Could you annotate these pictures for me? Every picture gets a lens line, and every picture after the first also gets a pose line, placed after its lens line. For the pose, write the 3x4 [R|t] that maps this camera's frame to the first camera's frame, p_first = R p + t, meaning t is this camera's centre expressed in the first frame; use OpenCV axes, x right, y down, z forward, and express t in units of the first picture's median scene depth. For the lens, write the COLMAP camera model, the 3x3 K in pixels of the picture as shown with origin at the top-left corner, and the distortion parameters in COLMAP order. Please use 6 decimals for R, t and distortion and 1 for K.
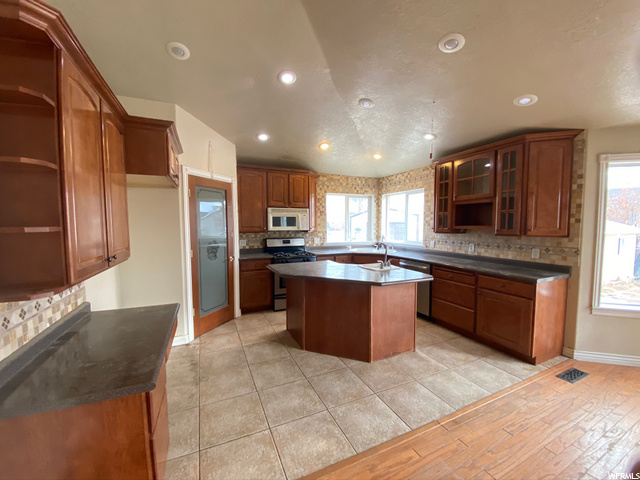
lens RADIAL K [[260.9, 0, 322.0], [0, 260.9, 240.0], [0, 0, 1]] dist [-0.000428, -0.000004]
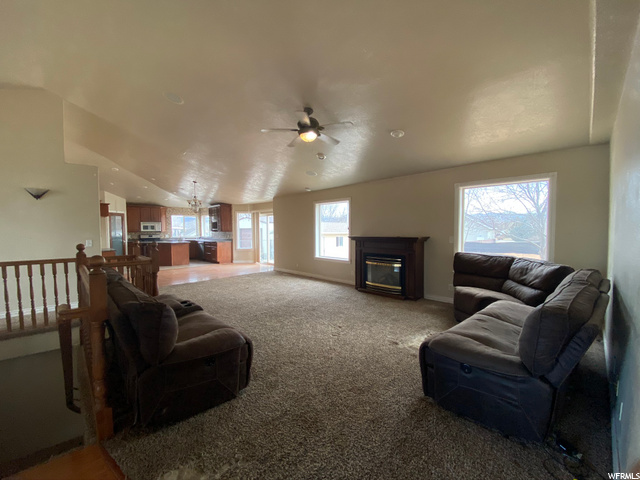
lens RADIAL K [[260.9, 0, 316.0], [0, 260.9, 238.6], [0, 0, 1]] dist [-0.000428, -0.000004]
pose [[0.936164, -0.020368, 0.350973, 0.451129], [0.028432, 0.999437, -0.017838, 0.117763], [-0.350412, 0.026678, 0.936216, -1.790083]]
